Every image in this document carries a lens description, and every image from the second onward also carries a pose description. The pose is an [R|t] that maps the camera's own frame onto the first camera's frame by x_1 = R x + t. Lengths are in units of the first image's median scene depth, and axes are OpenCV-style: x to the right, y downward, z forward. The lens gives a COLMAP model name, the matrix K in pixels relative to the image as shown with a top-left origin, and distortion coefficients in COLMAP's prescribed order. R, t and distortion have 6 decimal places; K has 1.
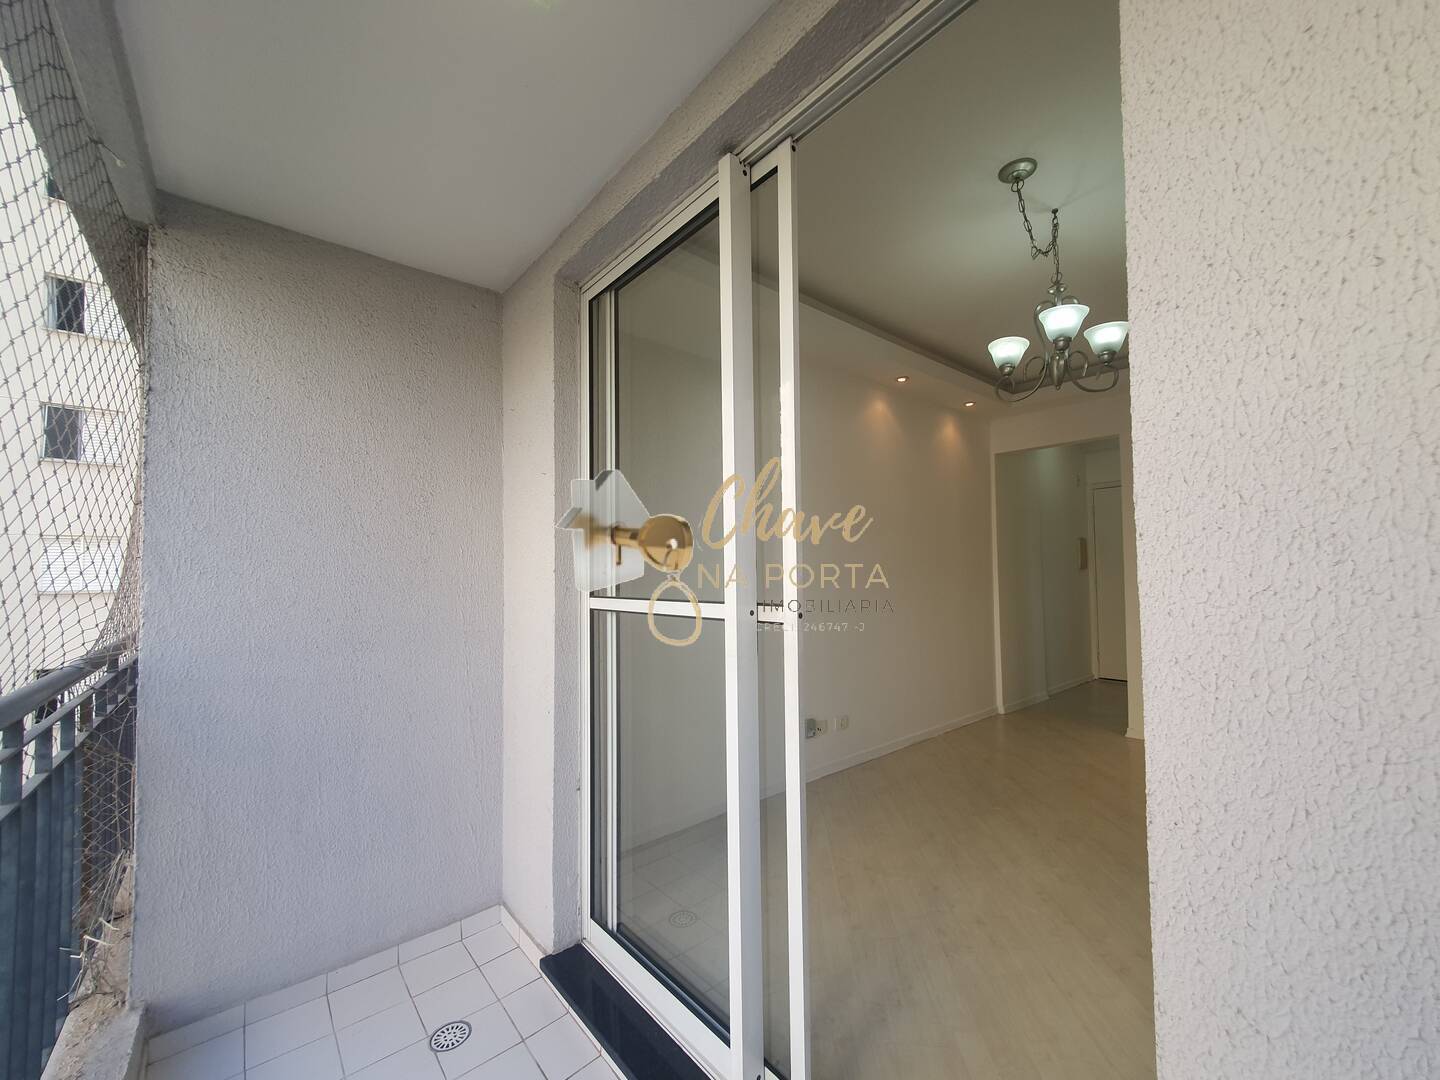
lens RADIAL K [[568.0, 0, 719.7], [0, 568.0, 556.2], [0, 0, 1]] dist [0.006529, -0.000603]
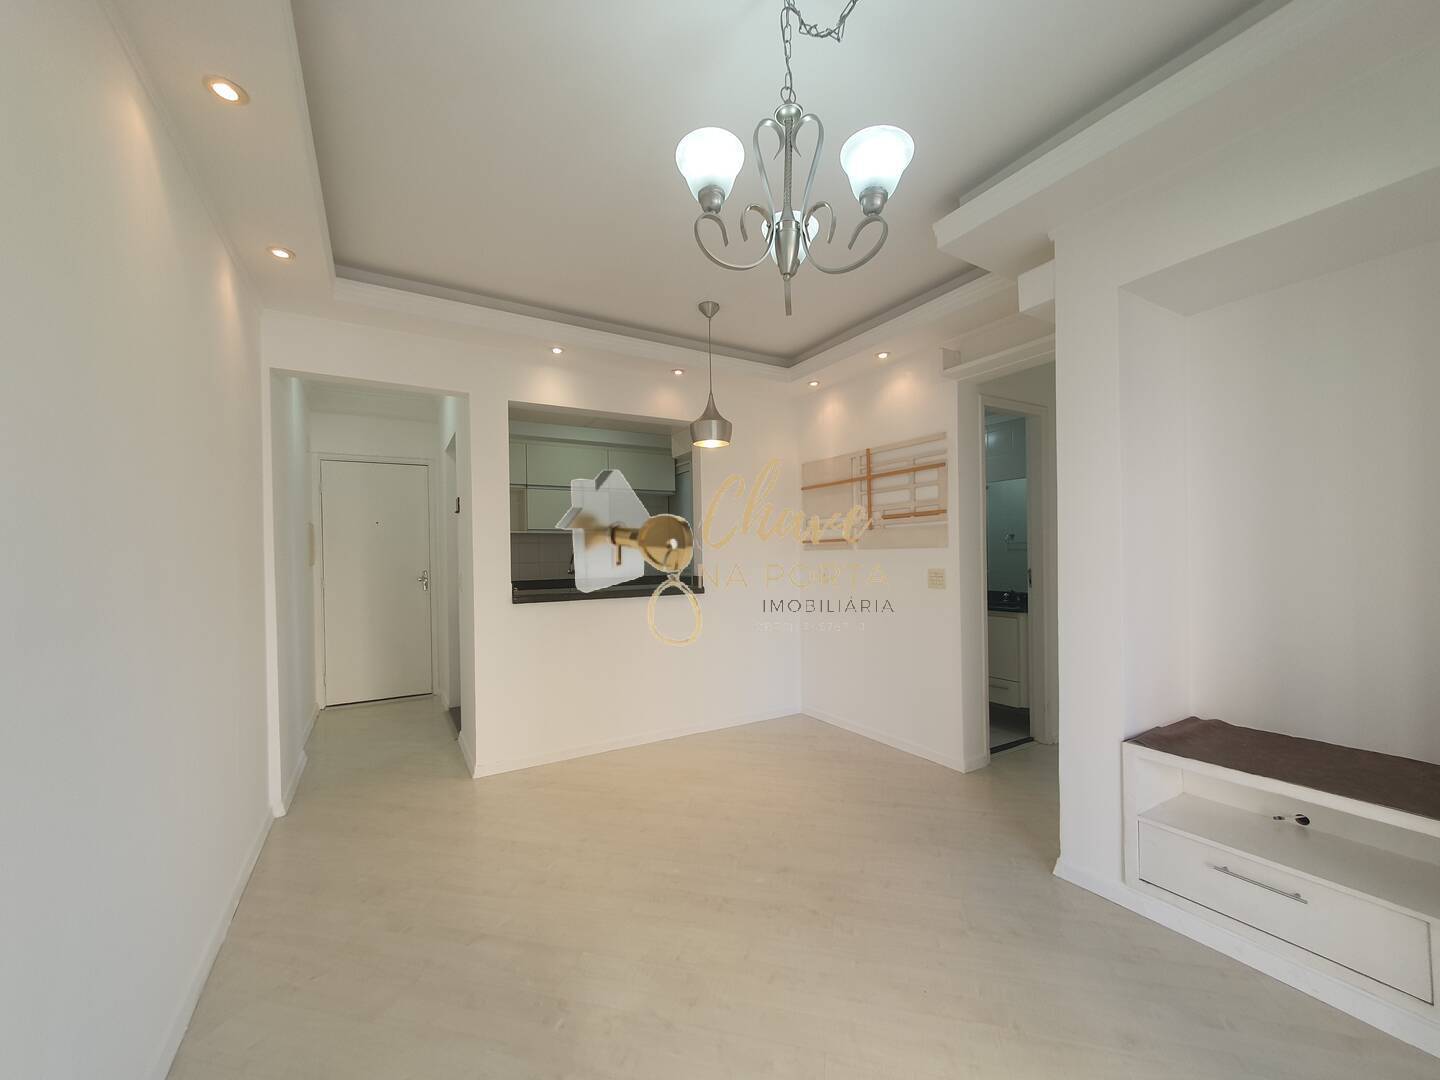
lens RADIAL K [[568.0, 0, 719.7], [0, 568.0, 556.2], [0, 0, 1]] dist [0.006529, -0.000603]
pose [[0.160340, 0.003505, 0.987056, -0.012678], [-0.017892, 0.999840, -0.000644, 0.002986], [-0.986900, -0.017557, 0.160377, 0.591068]]
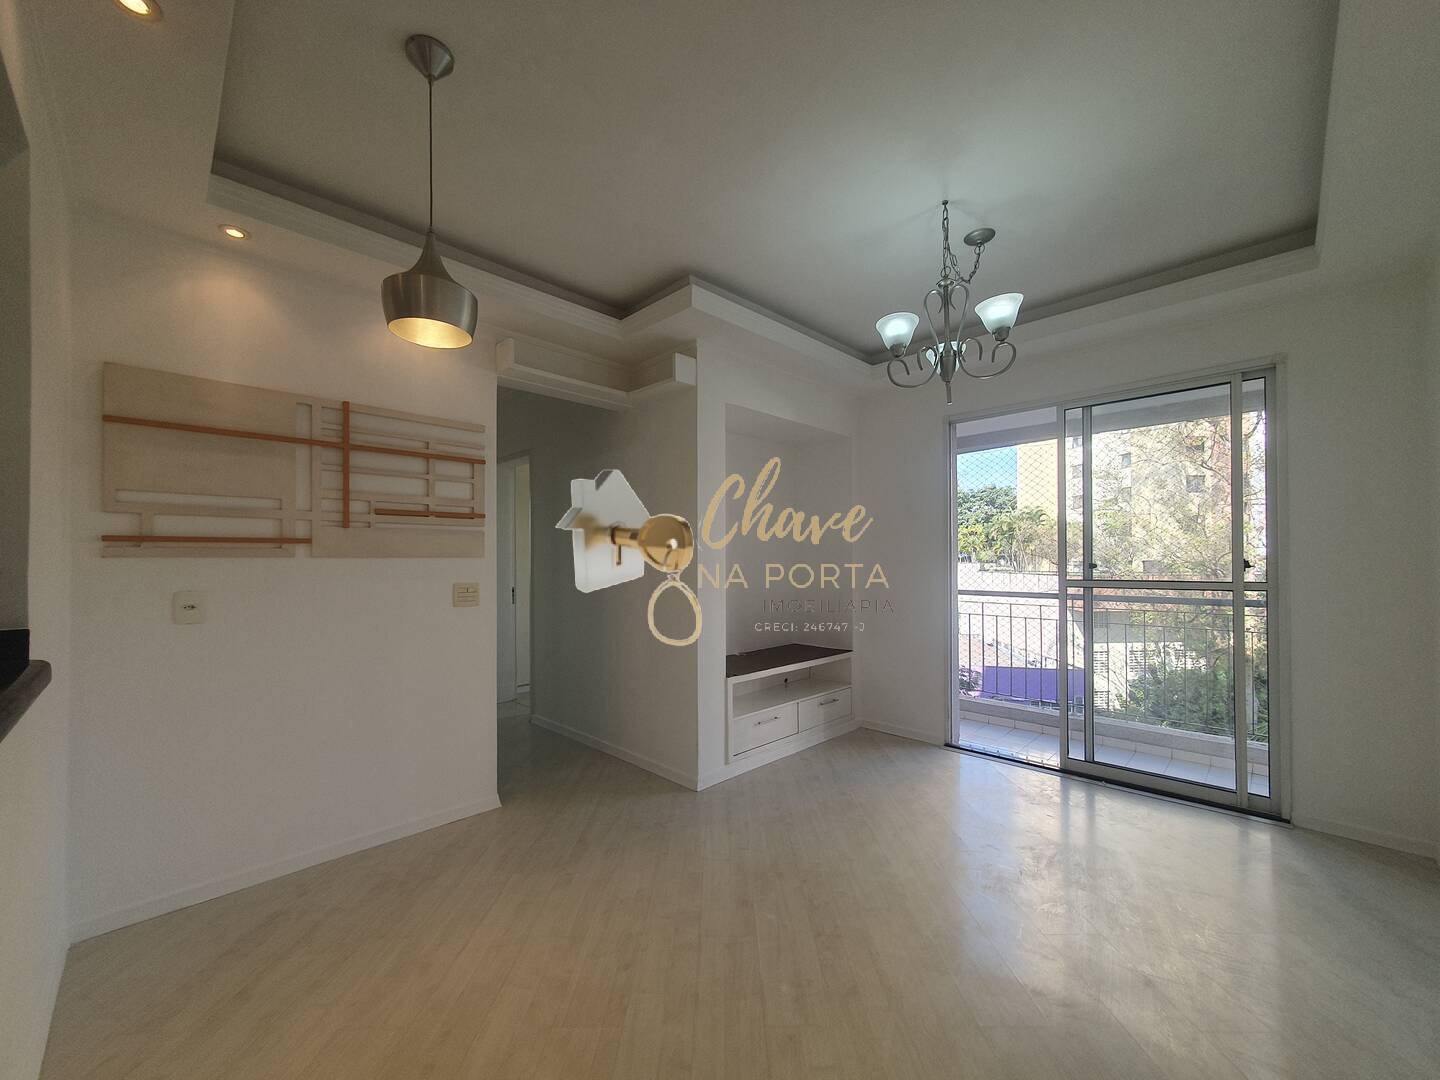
lens RADIAL K [[568.0, 0, 719.7], [0, 568.0, 556.2], [0, 0, 1]] dist [0.006529, -0.000603]
pose [[-0.995534, 0.011524, -0.093702, 0.659035], [0.014995, 0.999224, -0.036424, 0.013204], [0.093210, -0.037666, -0.994934, 1.172570]]
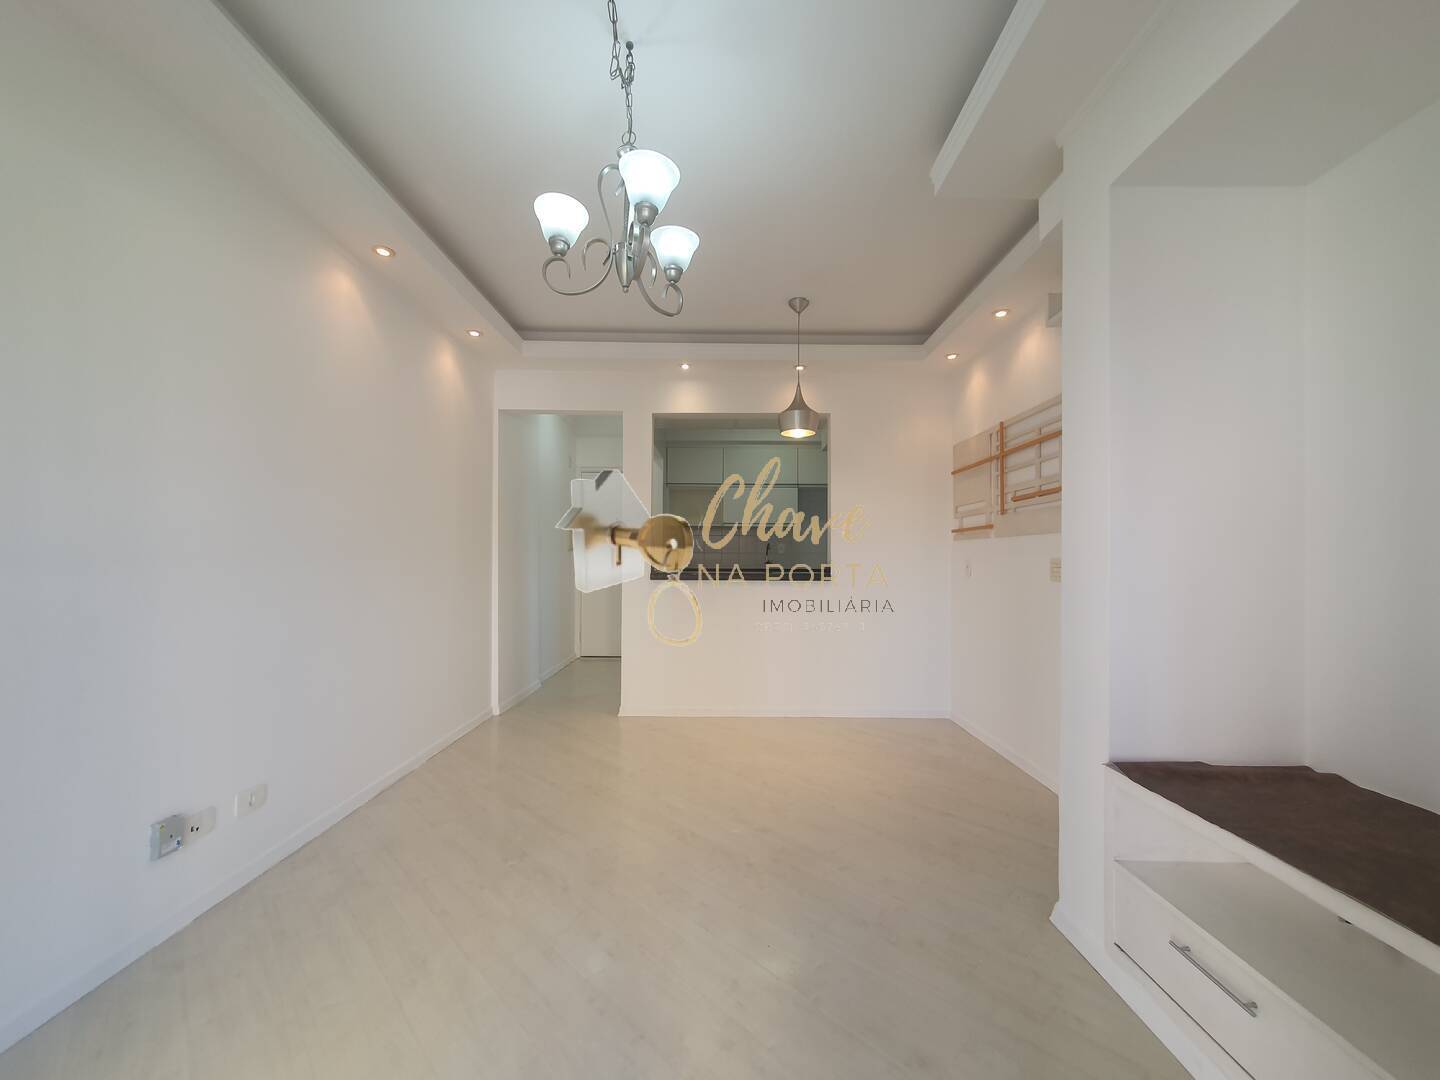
lens RADIAL K [[568.0, 0, 719.7], [0, 568.0, 556.2], [0, 0, 1]] dist [0.006529, -0.000603]
pose [[0.644890, 0.016840, 0.764090, 0.070236], [-0.037135, 0.999267, 0.009318, 0.023093], [-0.763373, -0.034384, 0.645042, 0.256377]]
